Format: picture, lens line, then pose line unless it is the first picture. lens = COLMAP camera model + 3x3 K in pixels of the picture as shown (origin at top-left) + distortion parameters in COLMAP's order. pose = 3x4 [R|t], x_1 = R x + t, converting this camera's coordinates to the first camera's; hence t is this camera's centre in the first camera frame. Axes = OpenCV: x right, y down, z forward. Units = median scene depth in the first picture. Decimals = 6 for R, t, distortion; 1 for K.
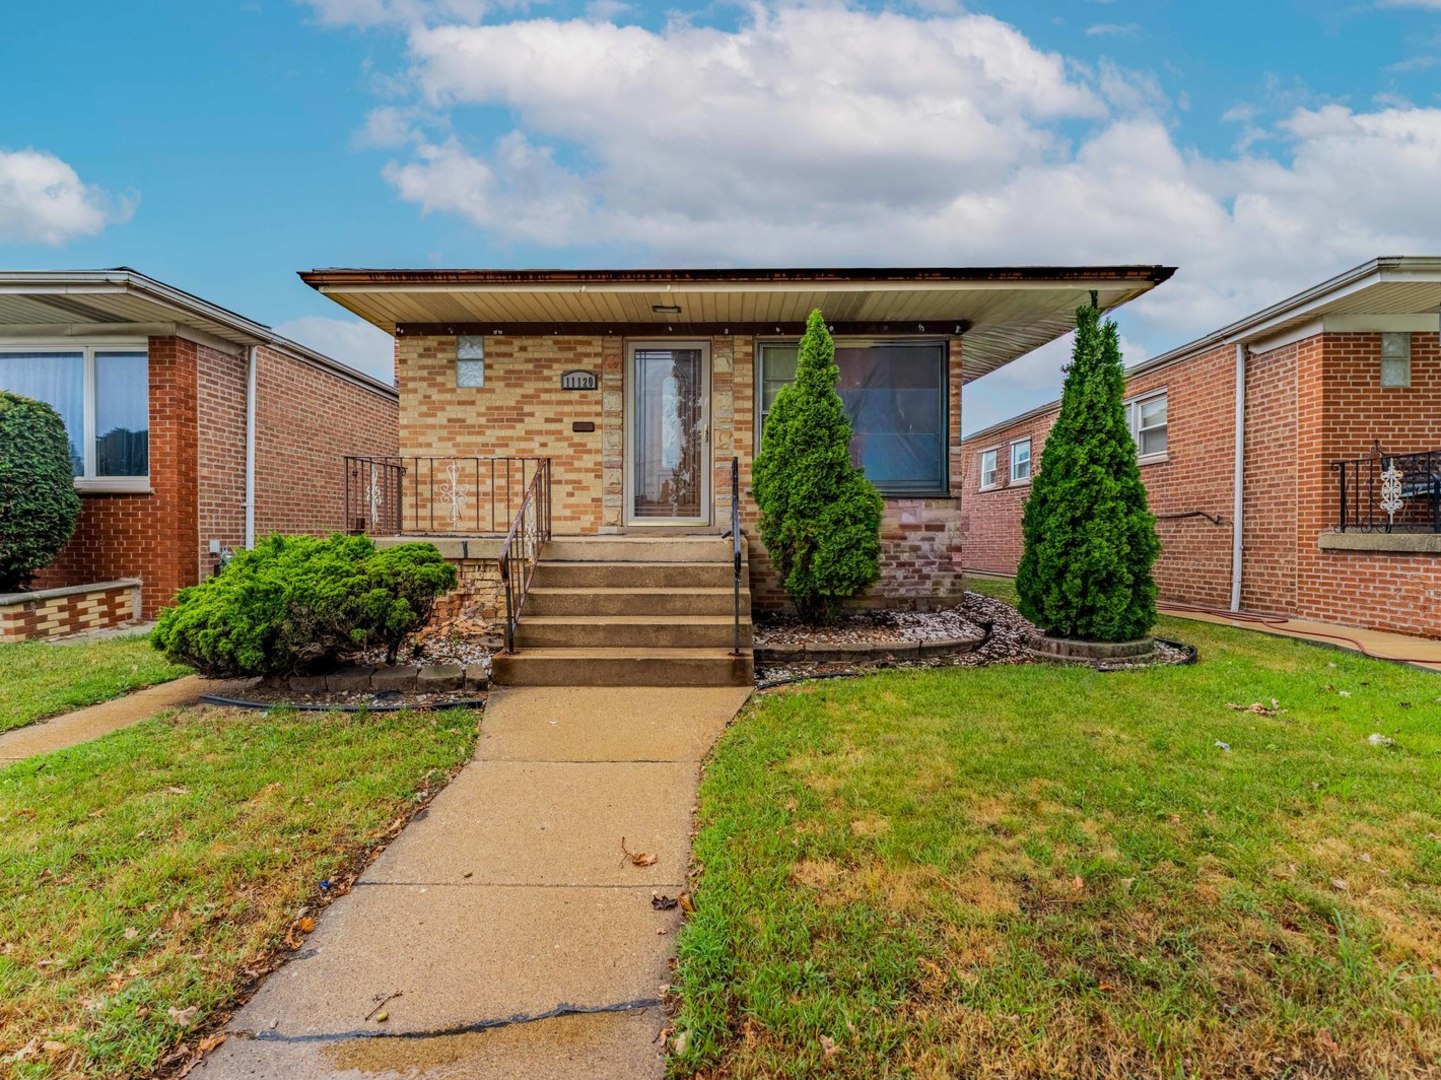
lens RADIAL K [[670.2, 0, 712.1], [0, 670.2, 540.4], [0, 0, 1]] dist [0.000080, 0.000221]
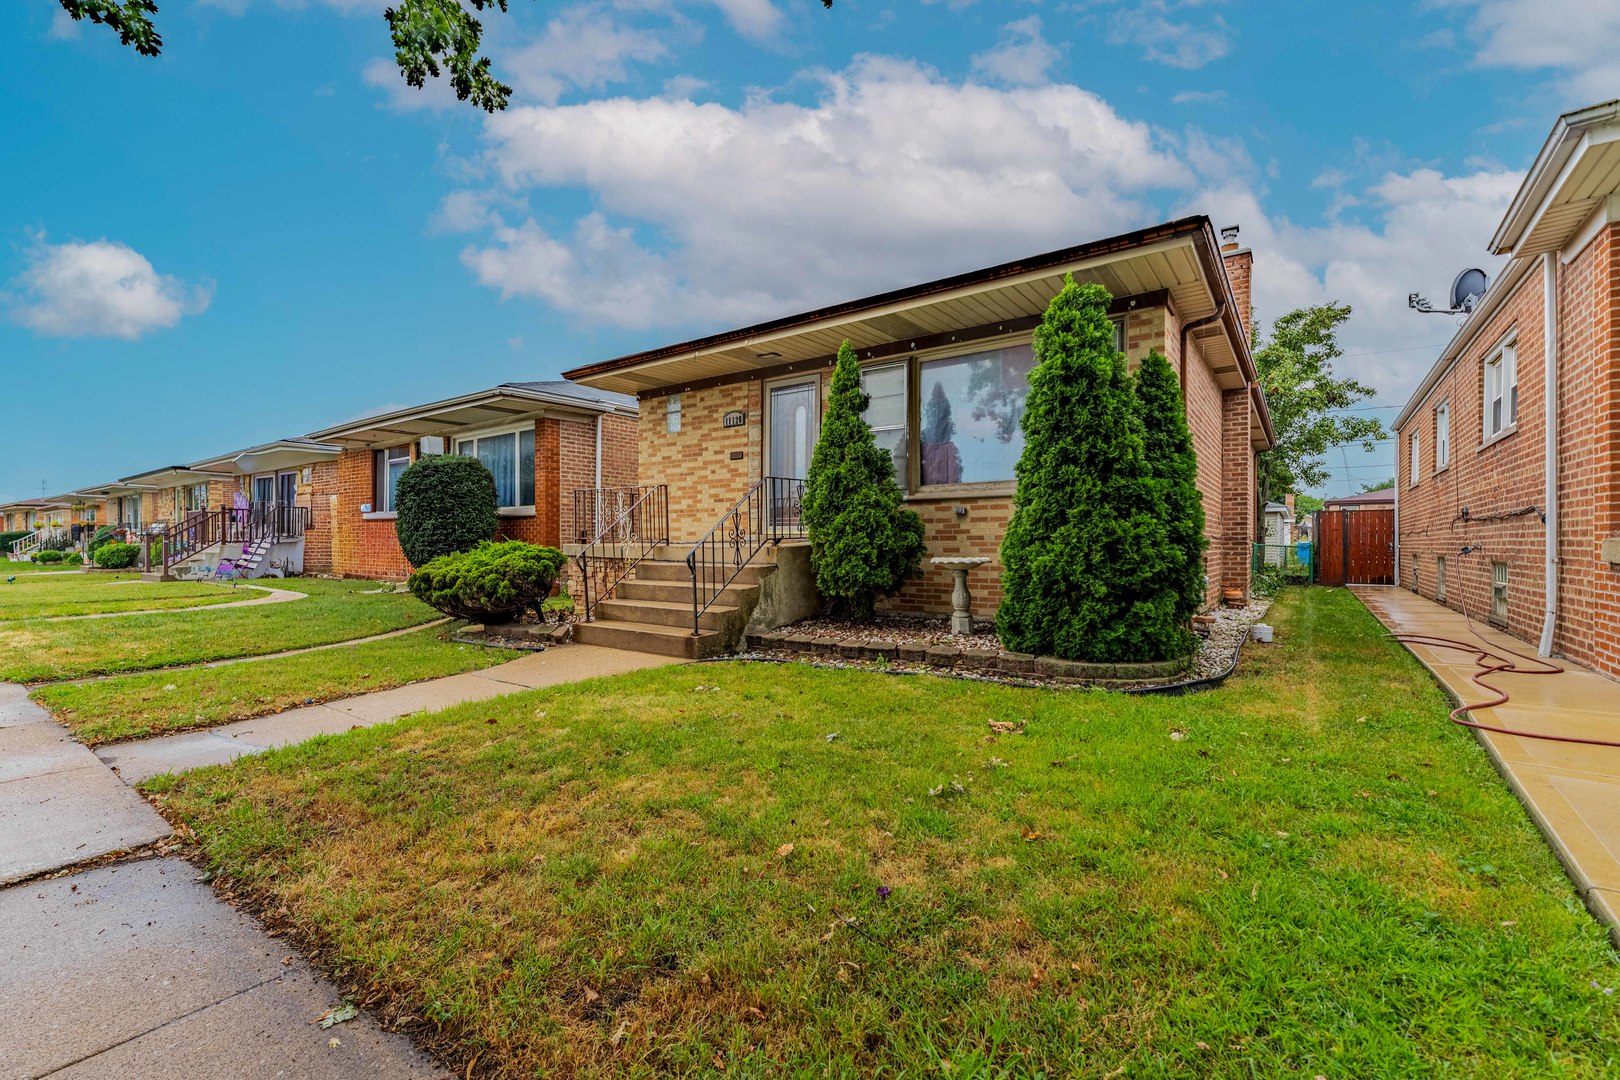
lens RADIAL K [[674.0, 0, 808.3], [0, 674.0, 540.4], [0, 0, 1]] dist [0.003300, 0.000340]
pose [[0.820536, -0.001105, -0.571593, 0.642492], [-0.003541, 0.999969, -0.007016, -0.001652], [0.571584, 0.007781, 0.820507, 0.038953]]
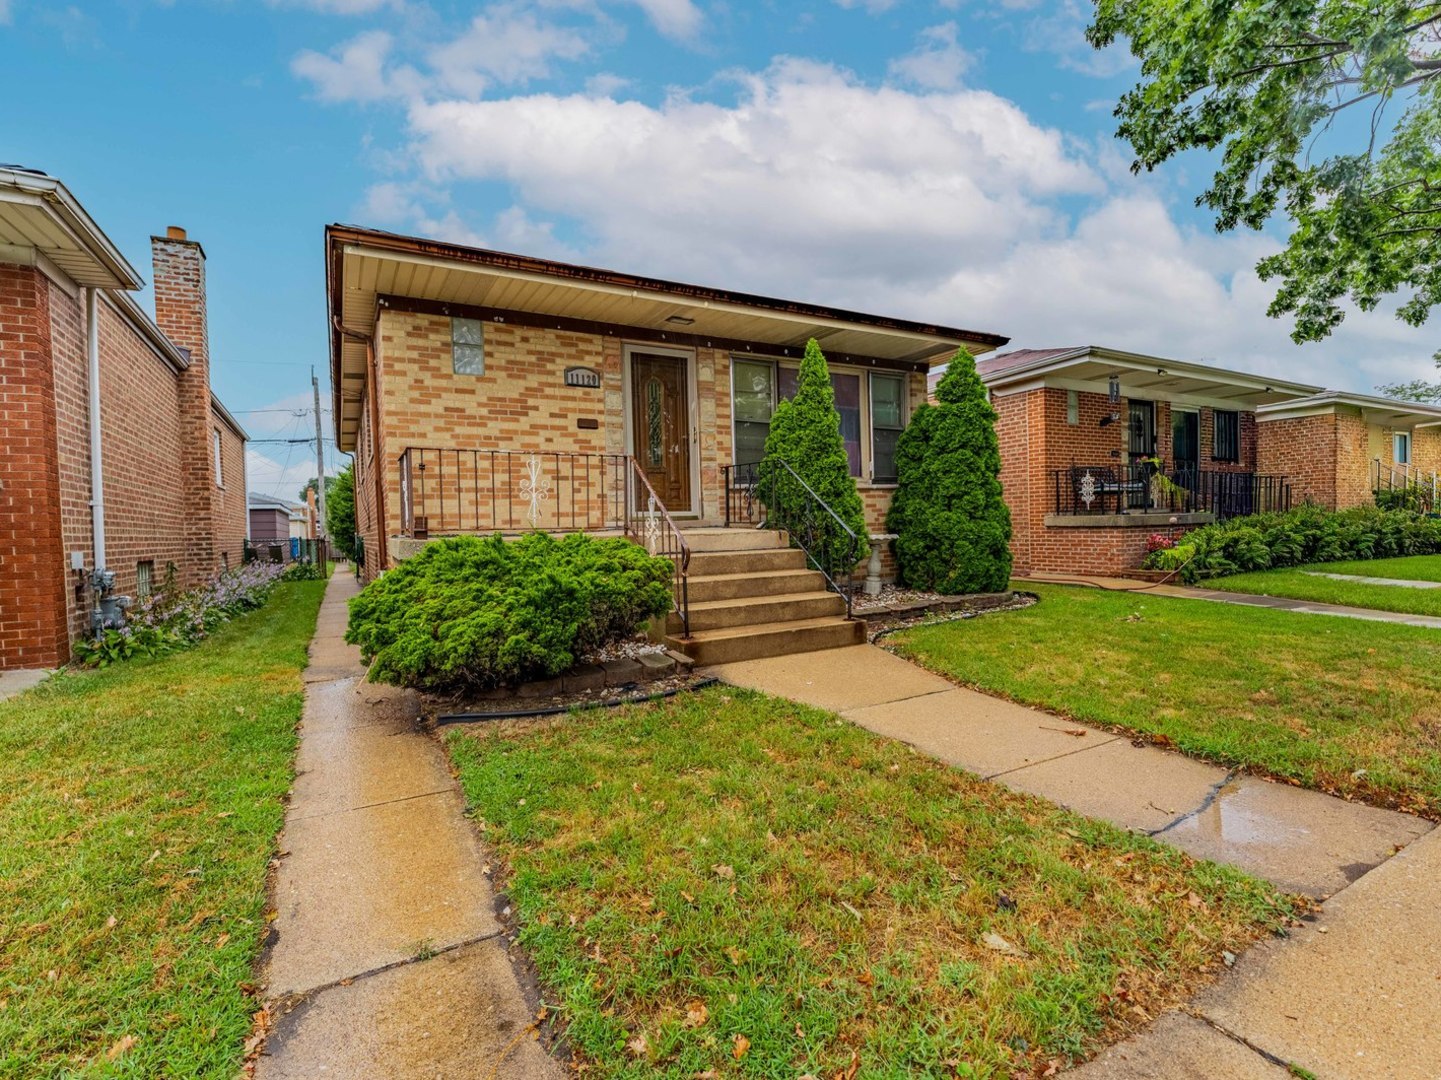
lens RADIAL K [[670.2, 0, 701.3], [0, 670.2, 542.2], [0, 0, 1]] dist [0.000080, 0.000221]
pose [[0.871790, -0.035894, 0.488563, -0.543550], [0.030994, 0.999355, 0.018116, -0.003310], [-0.488899, -0.000650, 0.872340, 0.032018]]
